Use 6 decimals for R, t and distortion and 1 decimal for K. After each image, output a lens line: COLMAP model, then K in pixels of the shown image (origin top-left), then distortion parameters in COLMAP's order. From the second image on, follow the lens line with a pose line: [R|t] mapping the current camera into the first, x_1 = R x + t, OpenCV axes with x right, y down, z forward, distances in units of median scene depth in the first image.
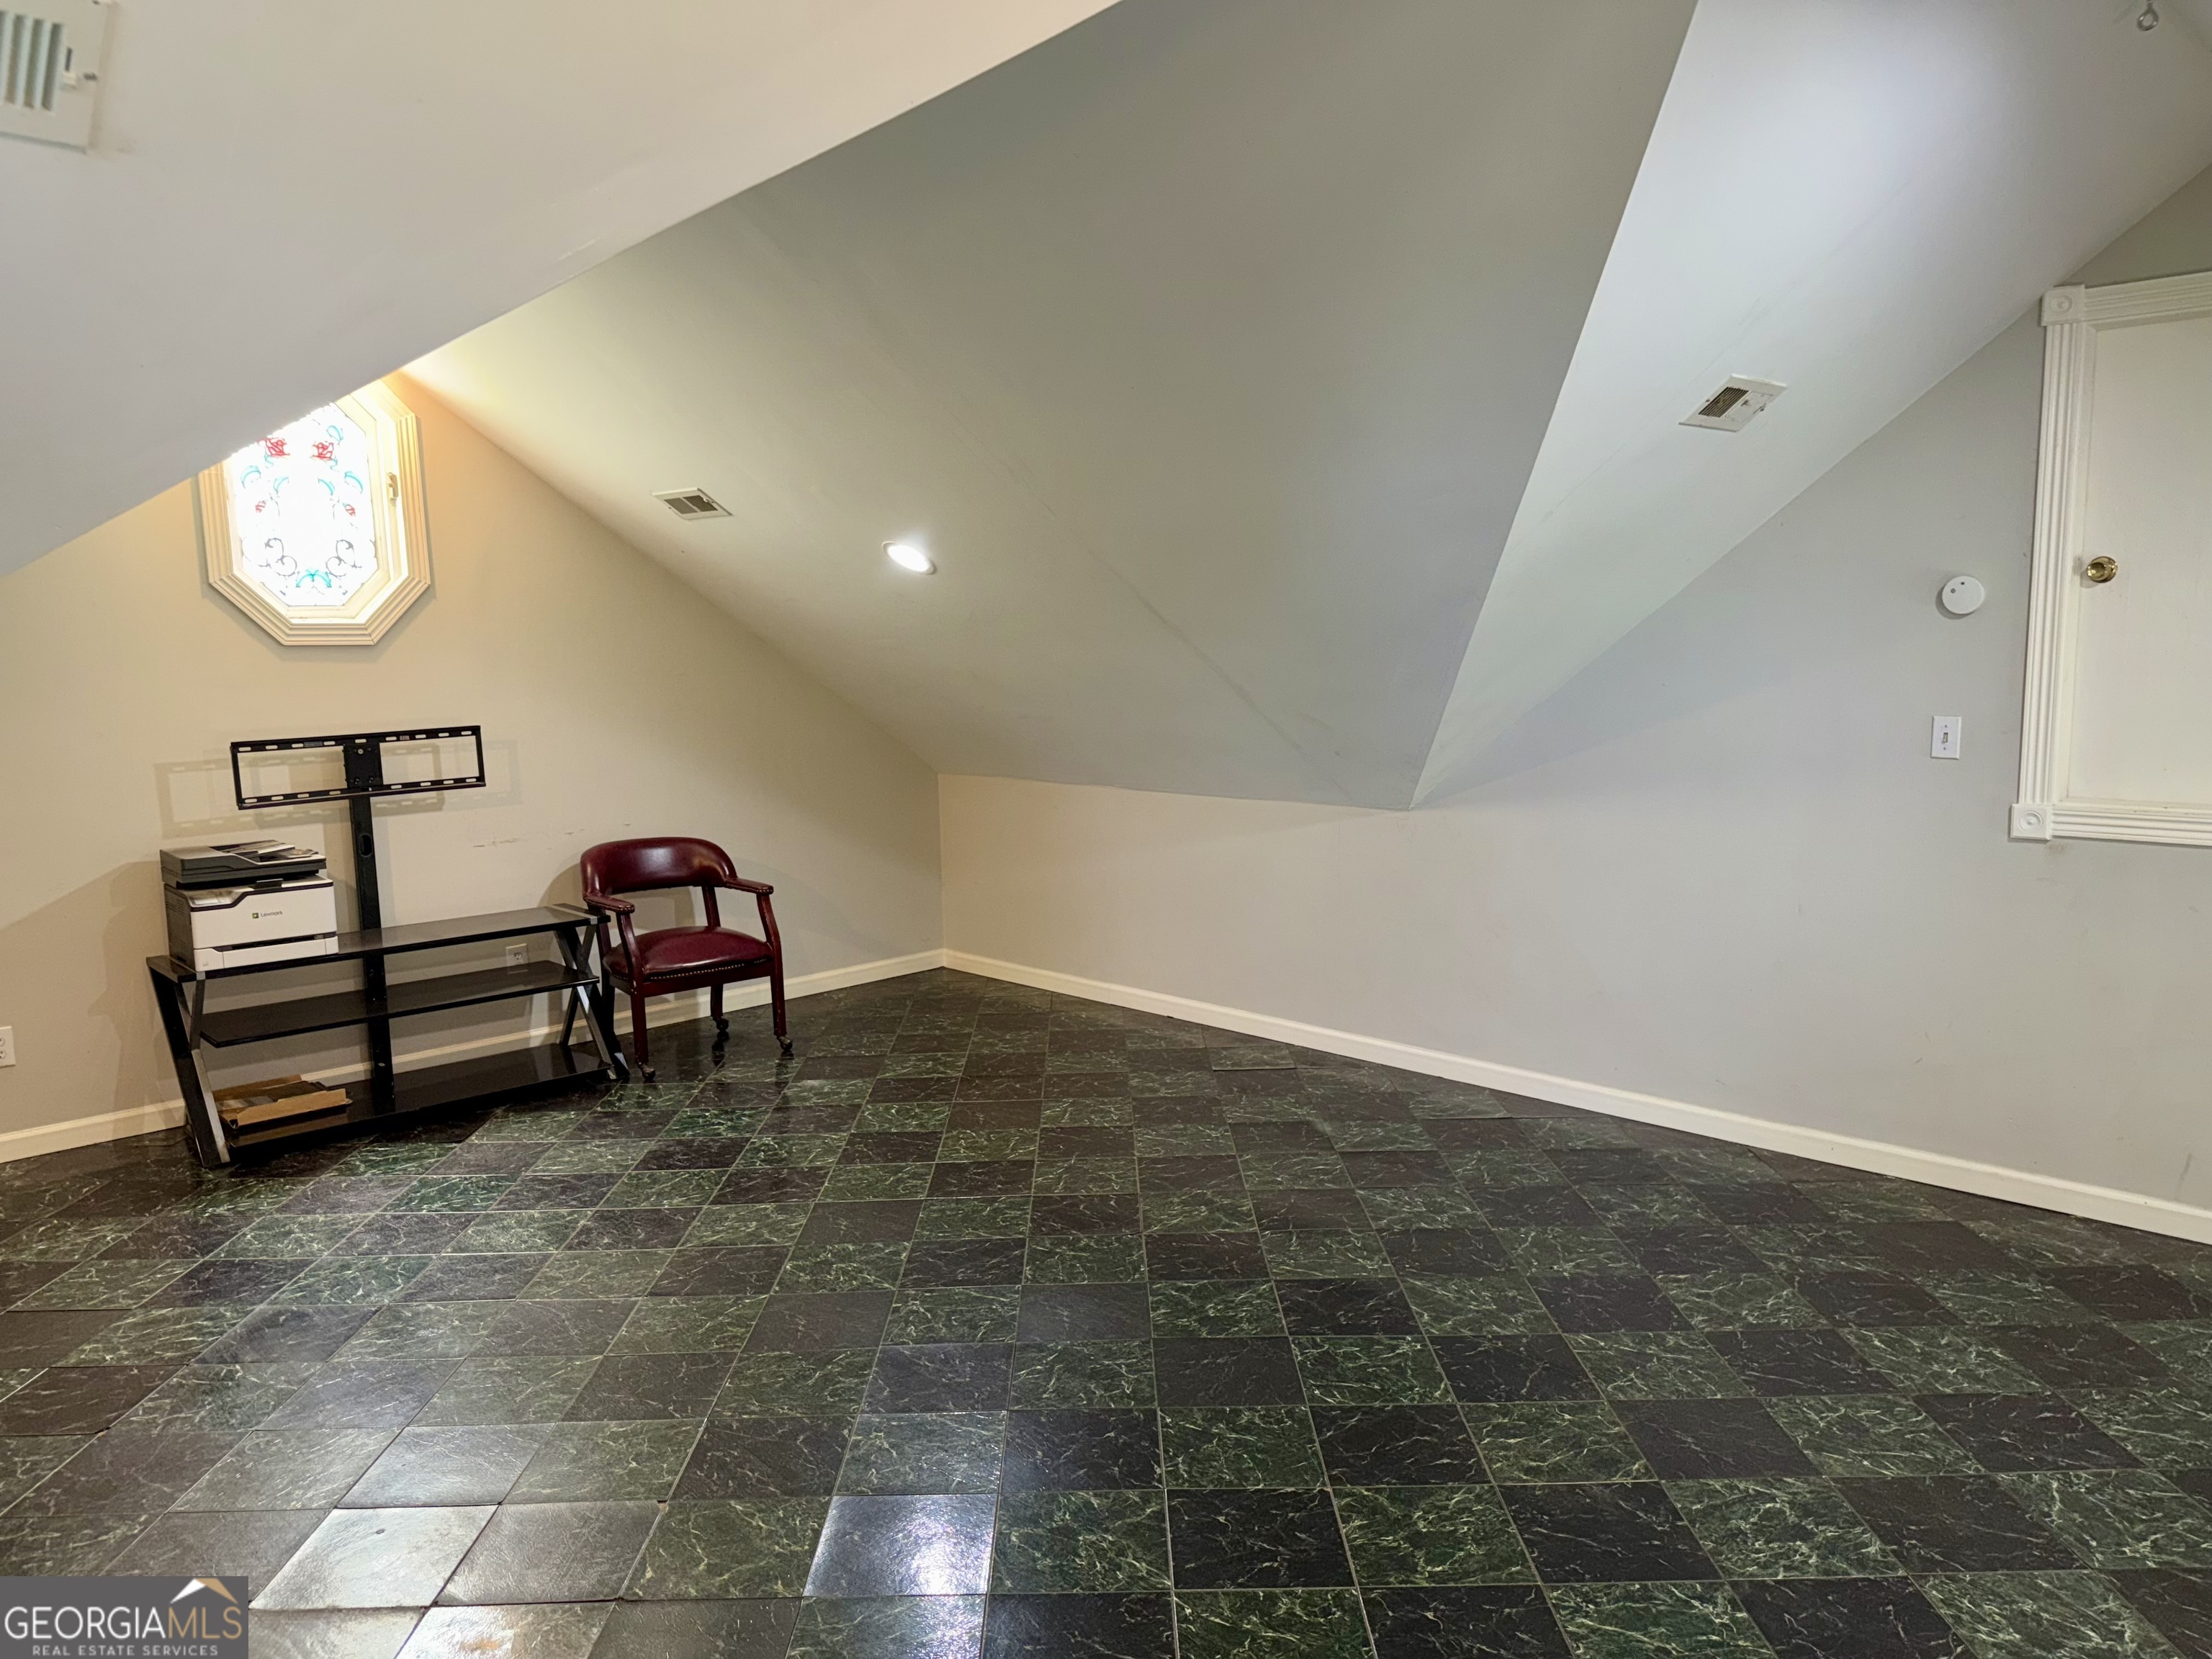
lens RADIAL K [[1584.6, 0, 1103.8], [0, 1584.6, 817.6], [0, 0, 1]] dist [0.079255, -0.082282]
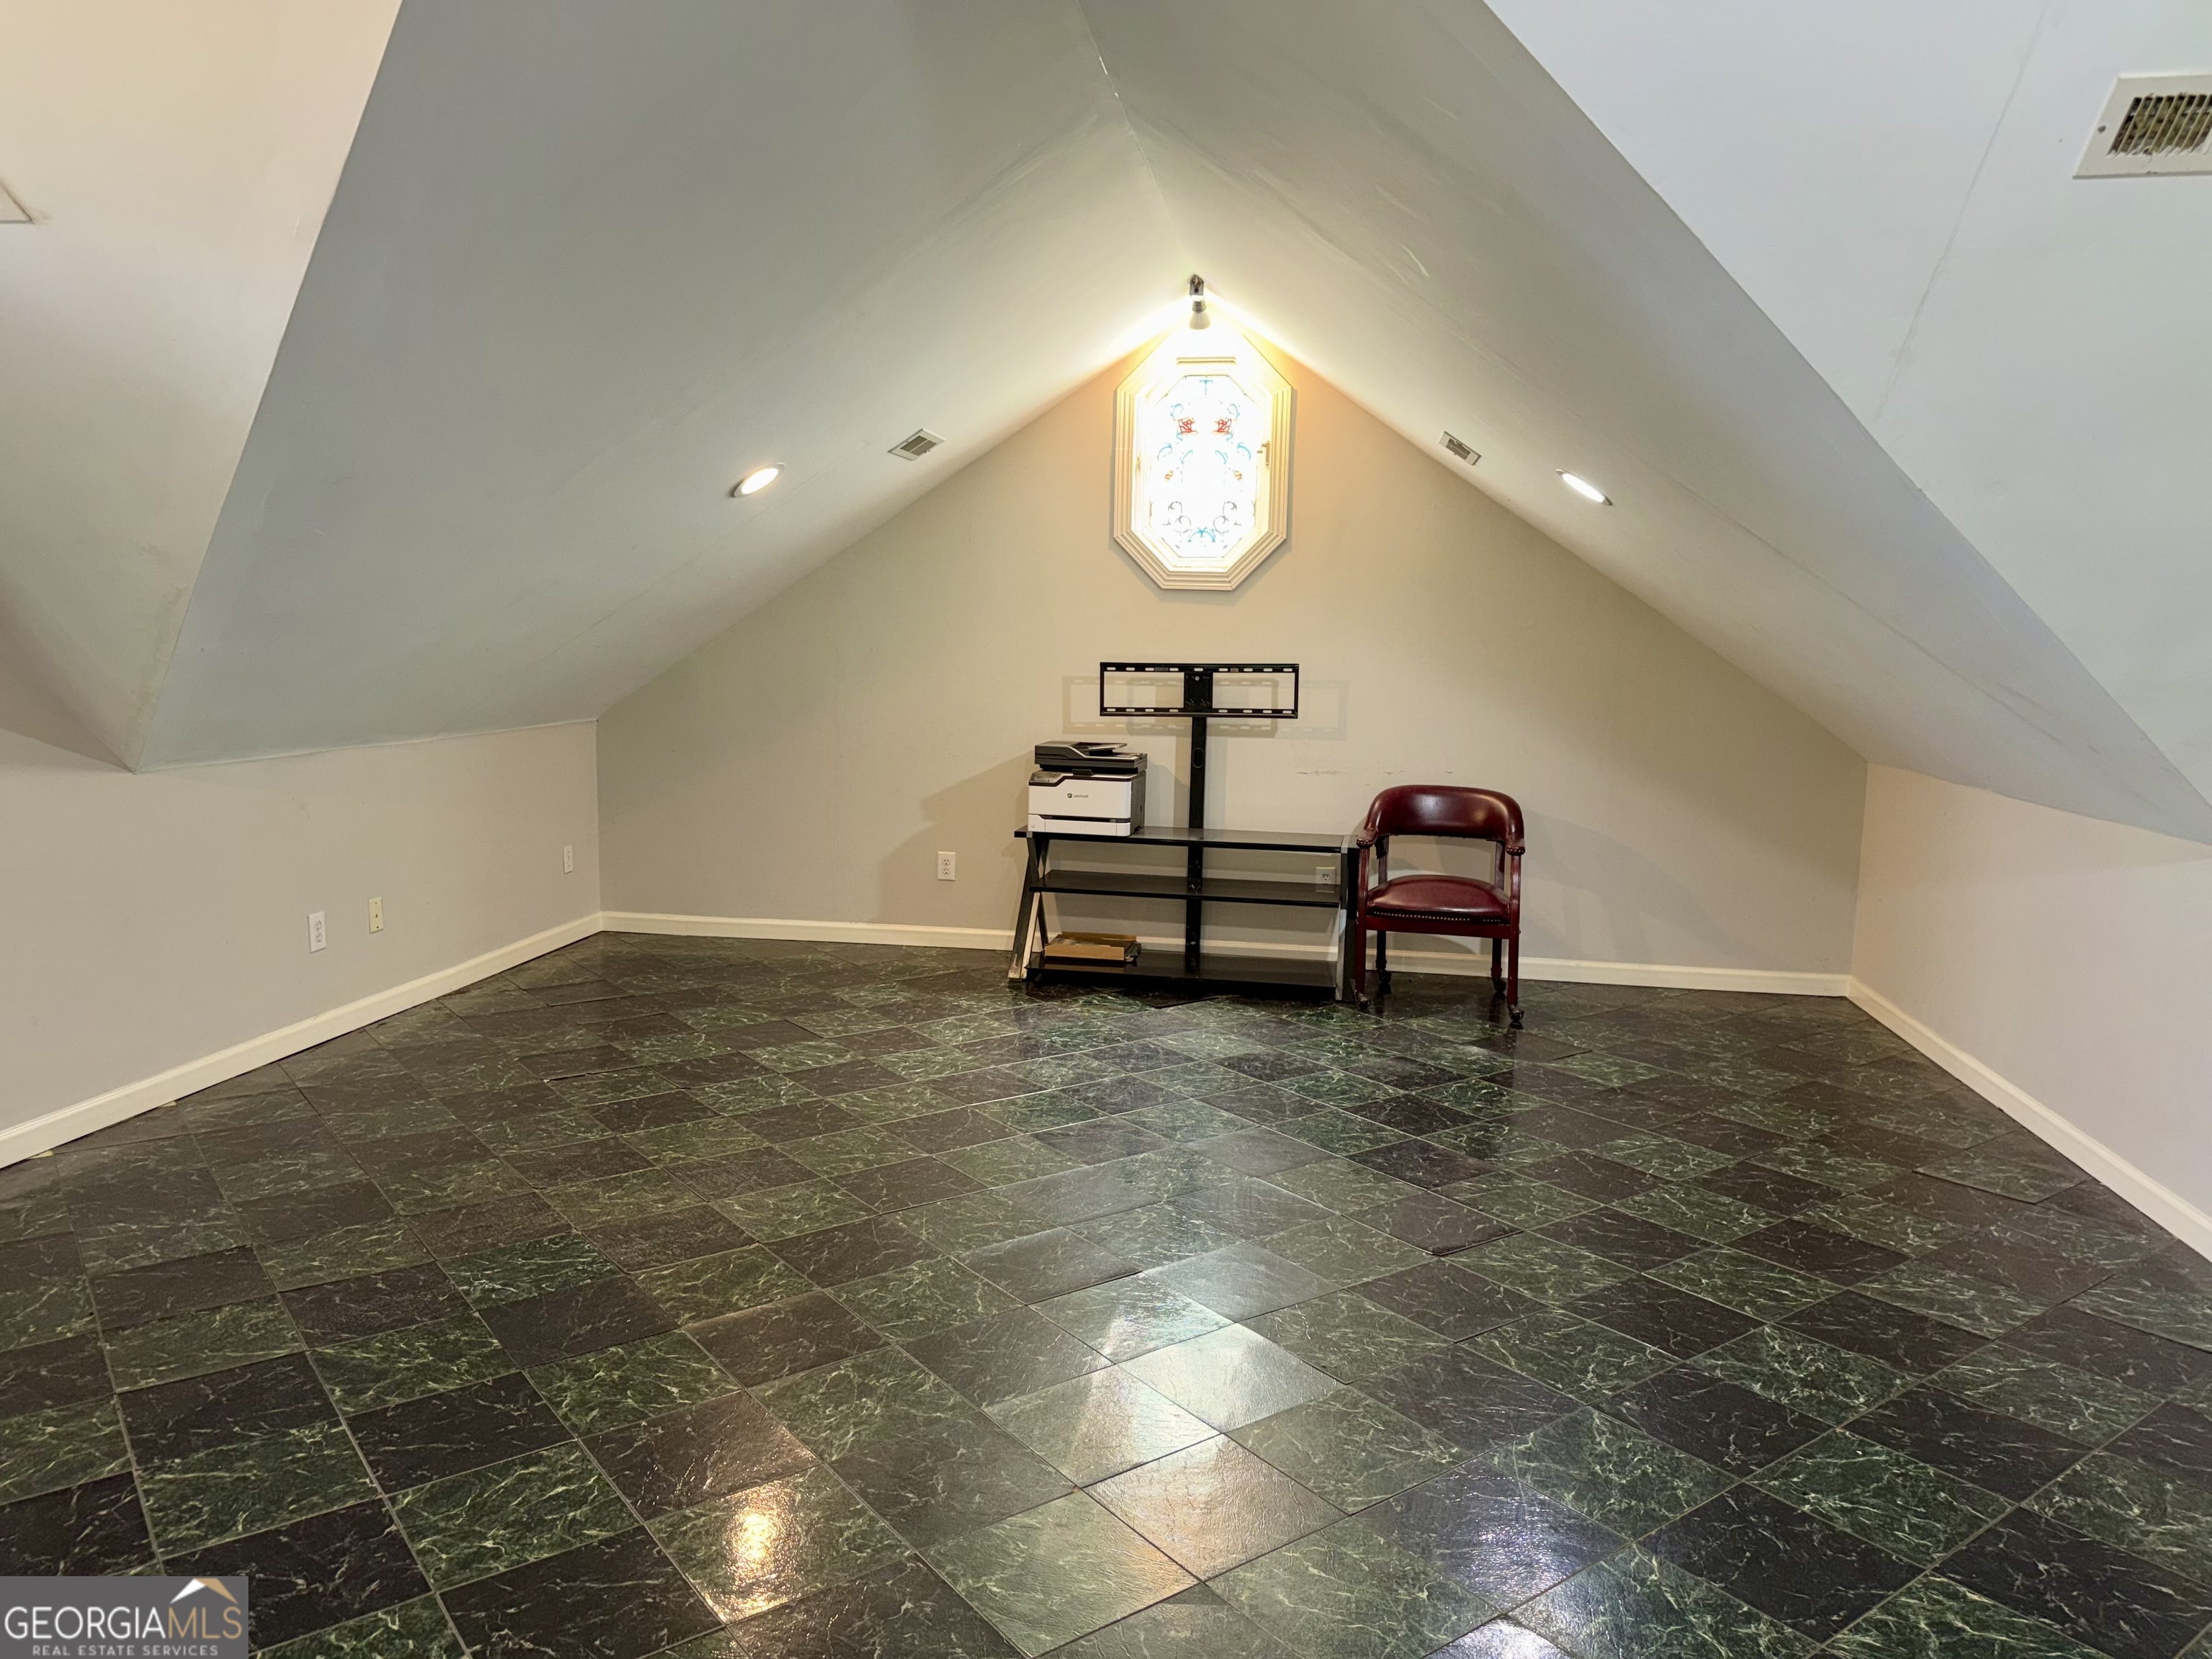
lens RADIAL K [[1584.6, 0, 1098.2], [0, 1584.6, 834.4], [0, 0, 1]] dist [0.079255, -0.082282]
pose [[0.575168, 0.137657, -0.806369, 0.460009], [-0.124075, 0.989015, 0.080337, -0.011902], [0.808571, 0.053843, 0.585930, 0.250242]]
